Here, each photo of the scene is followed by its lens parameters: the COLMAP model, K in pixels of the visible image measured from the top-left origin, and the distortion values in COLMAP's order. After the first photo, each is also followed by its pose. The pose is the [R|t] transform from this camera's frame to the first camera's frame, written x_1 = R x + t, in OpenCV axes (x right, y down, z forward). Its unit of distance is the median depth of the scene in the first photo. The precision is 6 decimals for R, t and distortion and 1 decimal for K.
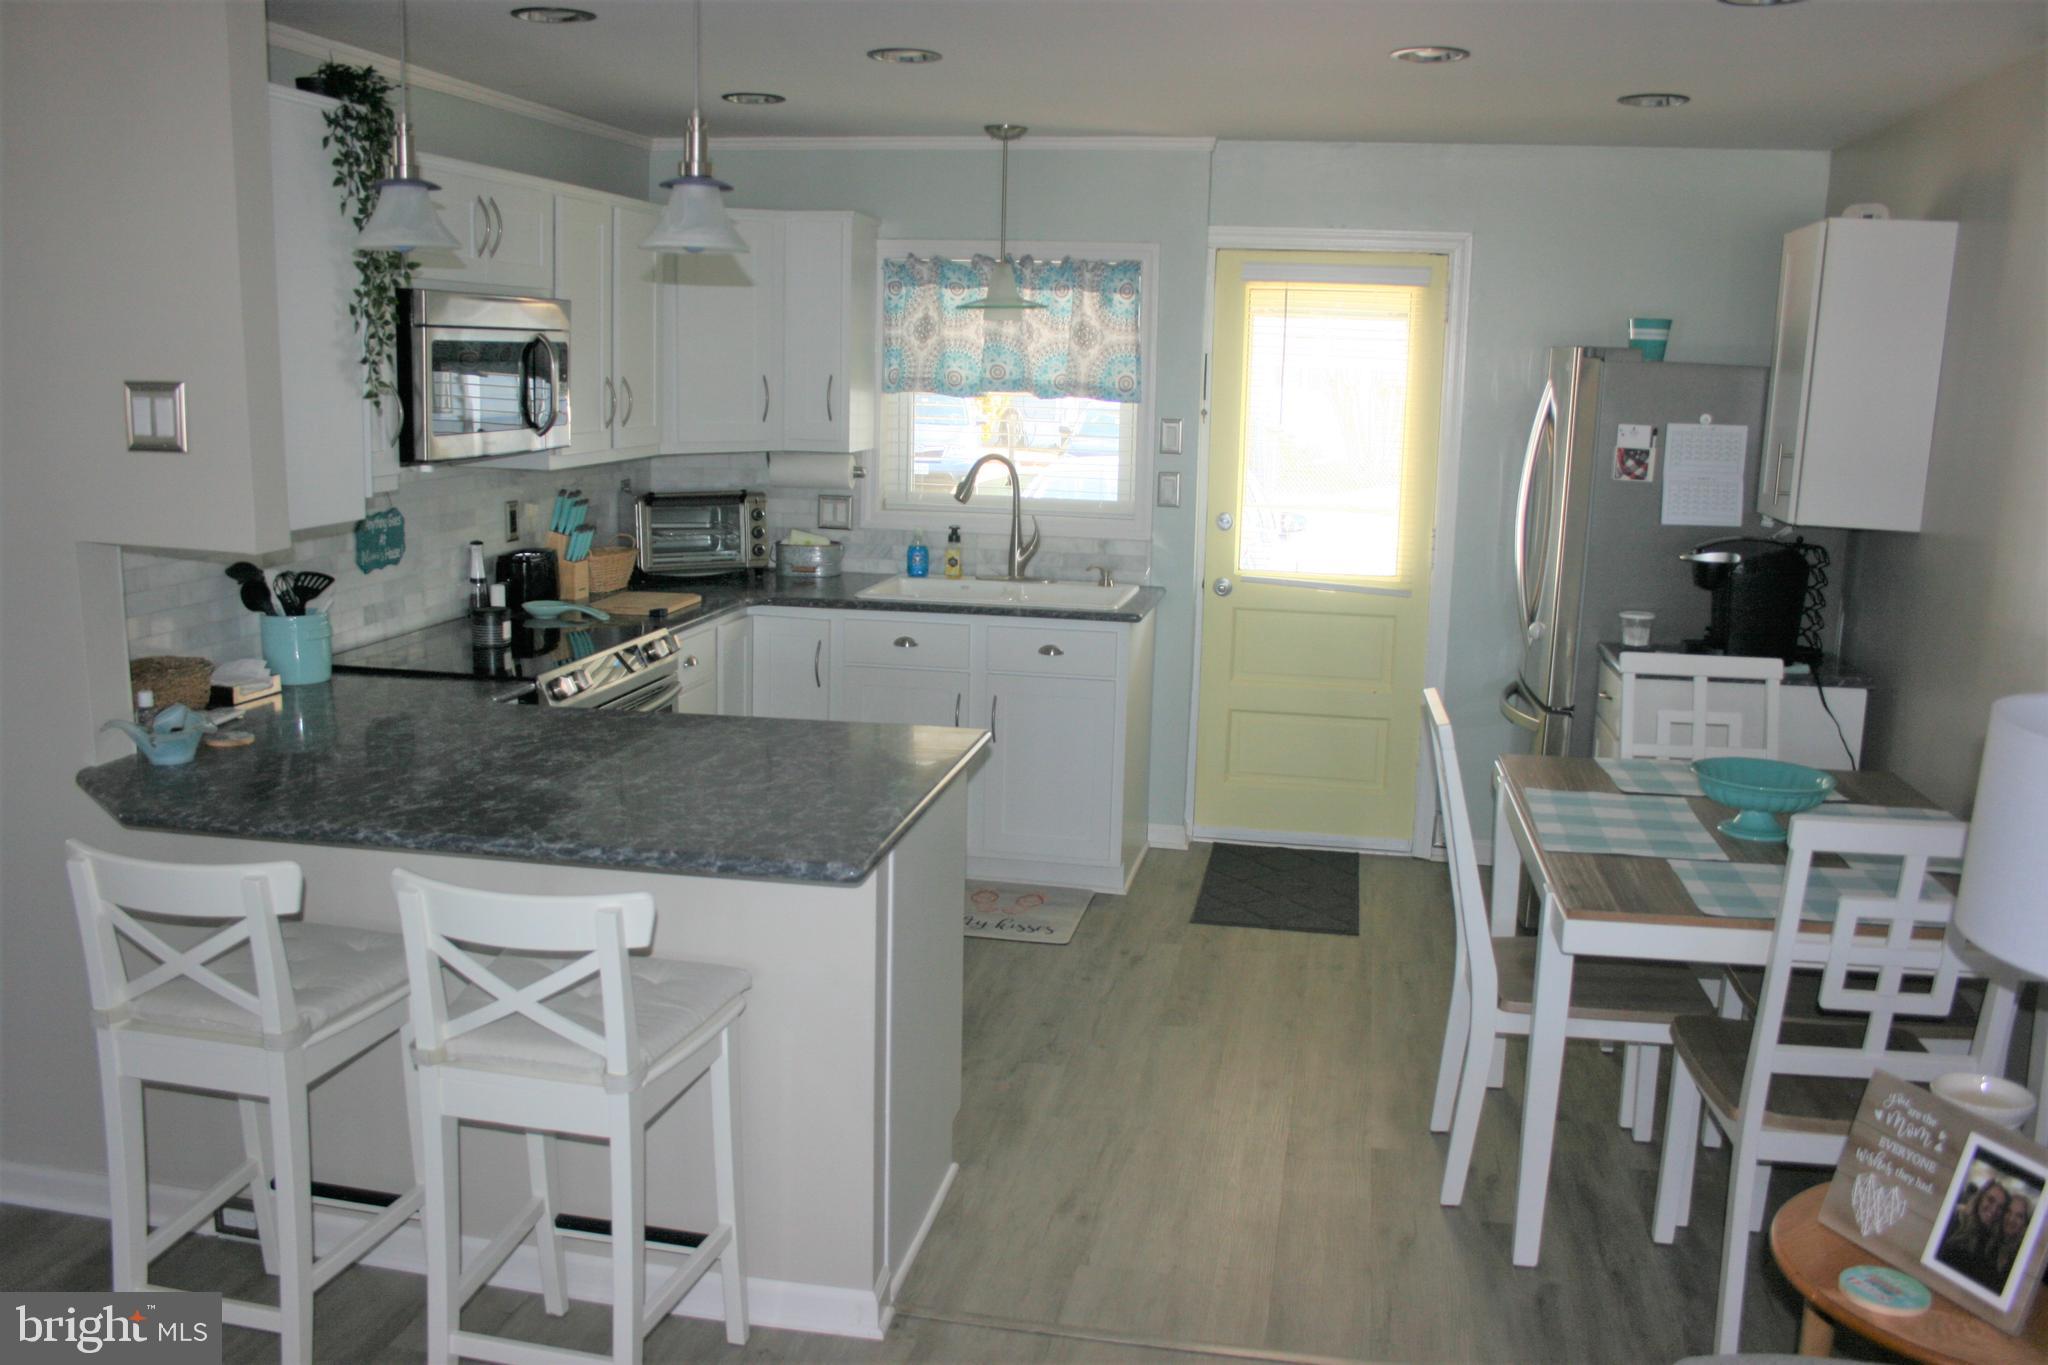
lens RADIAL K [[1698.5, 0, 1002.2], [0, 1698.5, 692.1], [0, 0, 1]] dist [-0.152291, 0.133929]
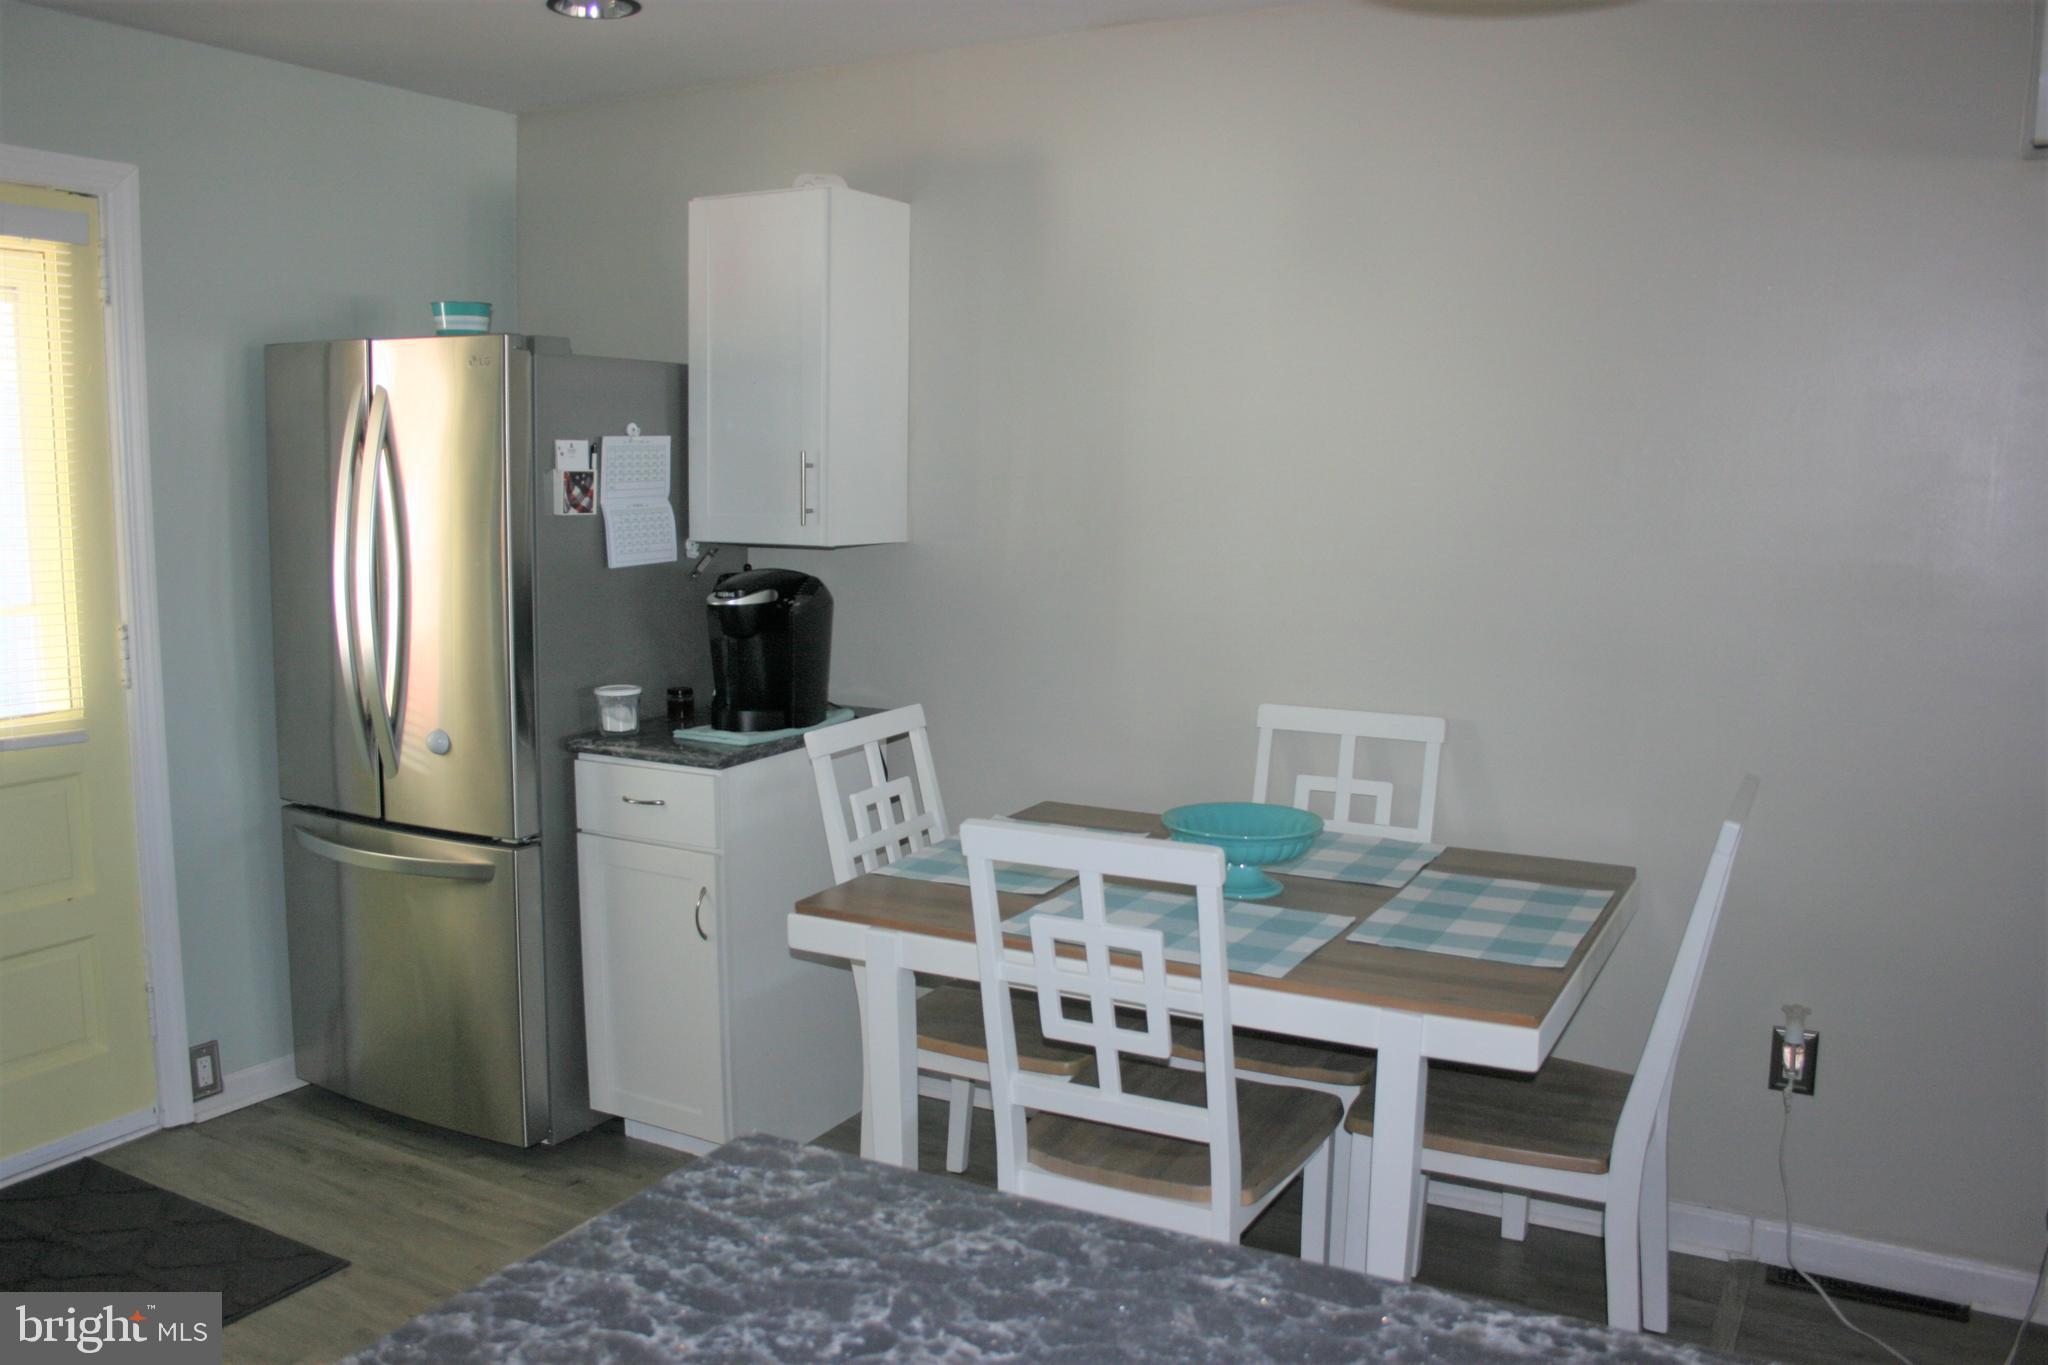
lens RADIAL K [[1698.5, 0, 1002.2], [0, 1698.5, 692.1], [0, 0, 1]] dist [-0.152291, 0.133929]
pose [[0.295946, -0.154071, 0.942697, -0.244041], [0.179002, 0.978368, 0.103705, -0.079040], [-0.938282, 0.138054, 0.317123, 0.501802]]
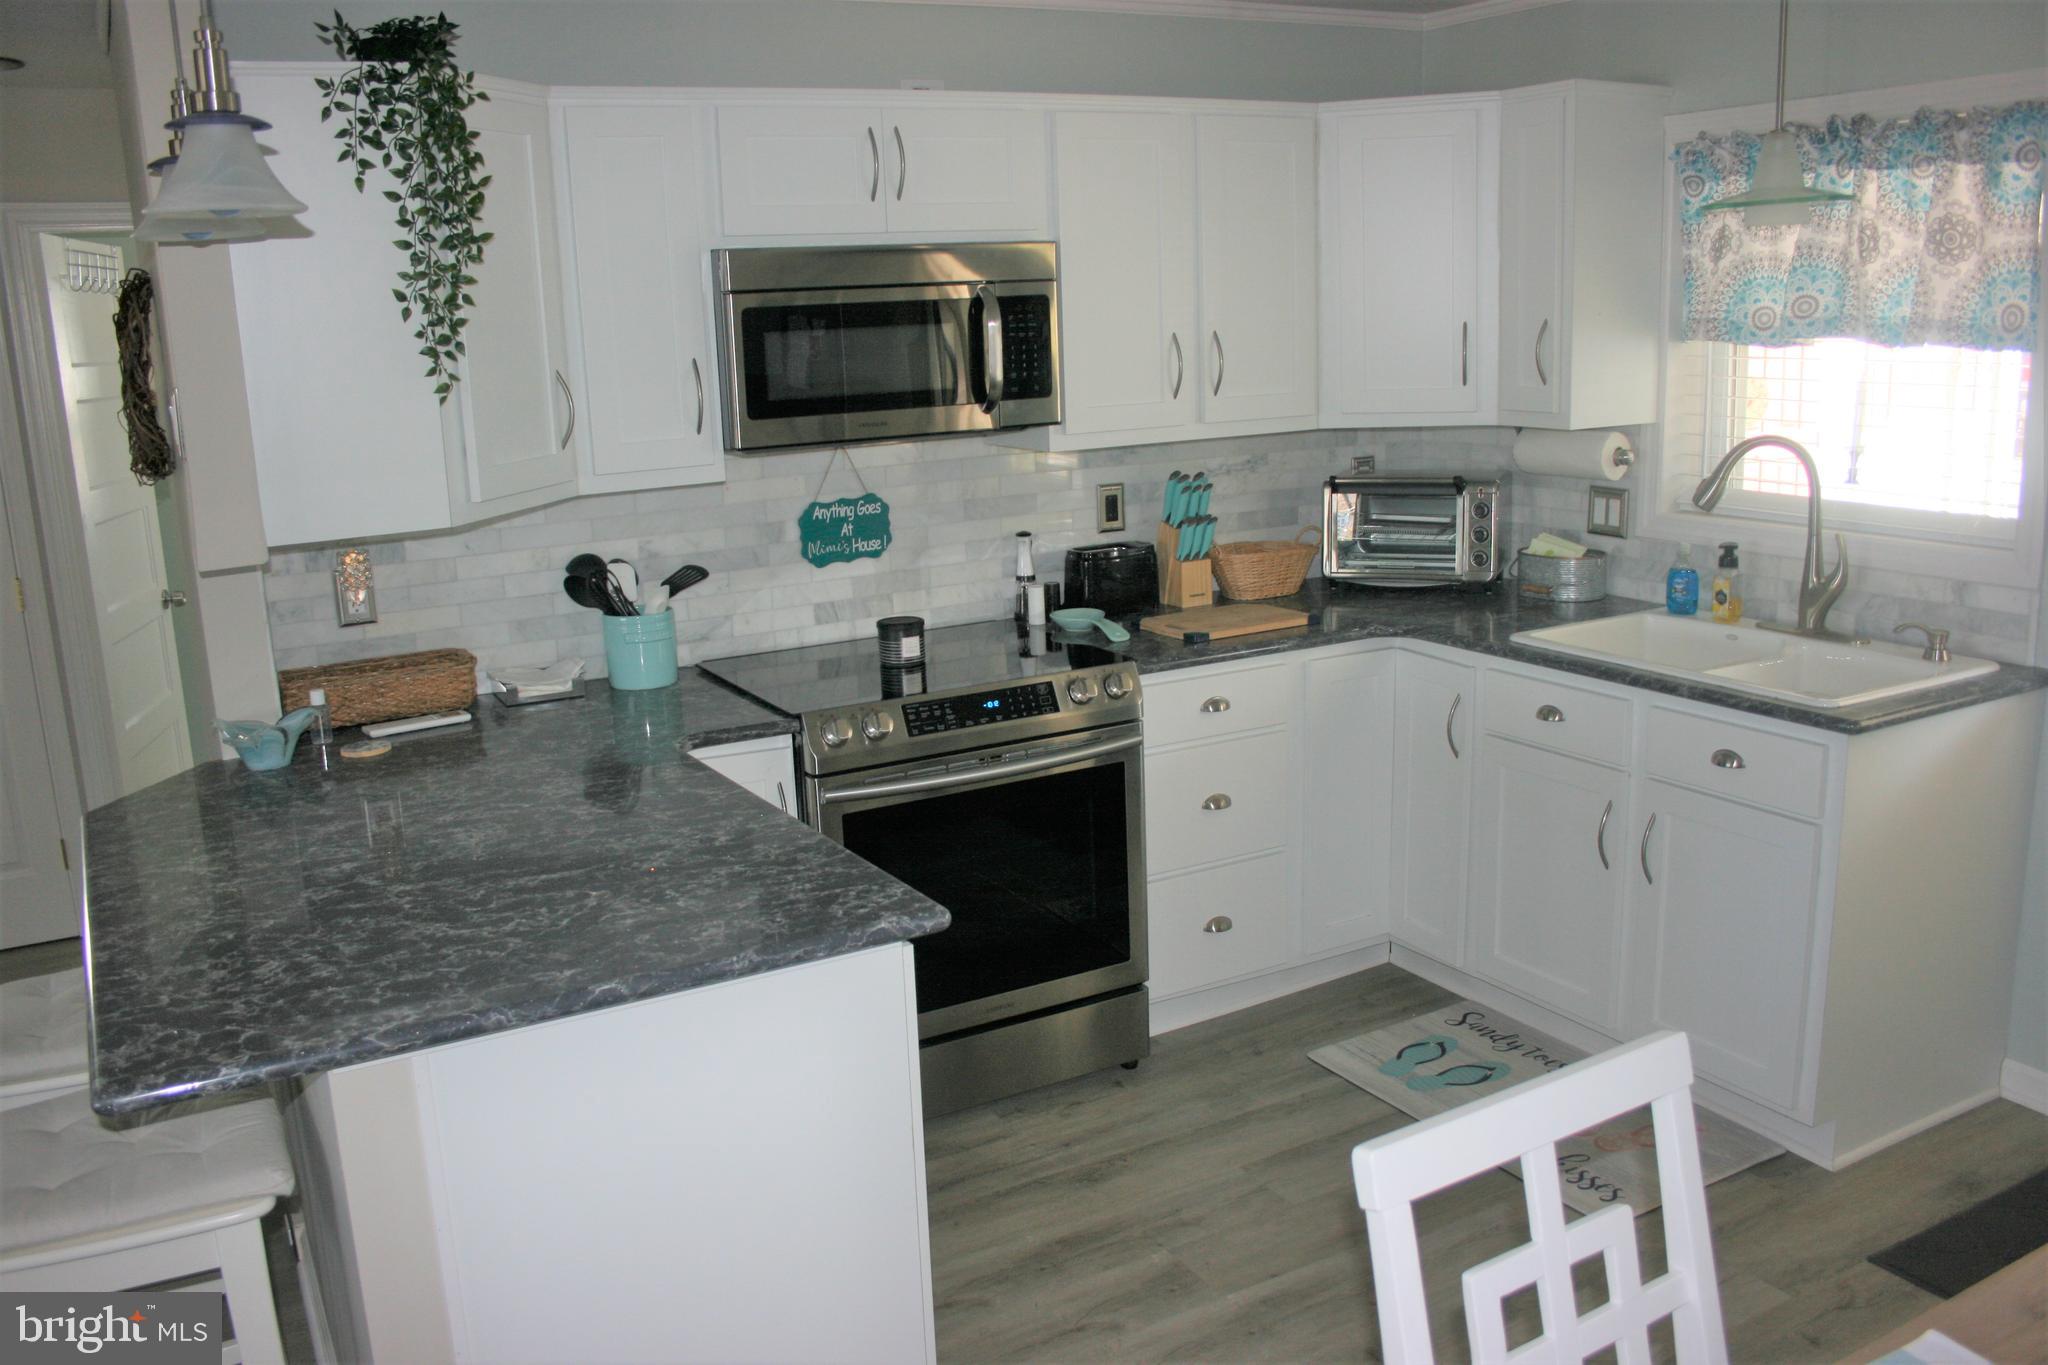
lens RADIAL K [[1698.5, 0, 1002.2], [0, 1698.5, 692.1], [0, 0, 1]] dist [-0.152291, 0.133929]
pose [[0.648105, 0.123885, -0.751407, 0.299800], [-0.093187, 0.992166, 0.083204, -0.072001], [0.755828, 0.016097, 0.654572, 0.386186]]
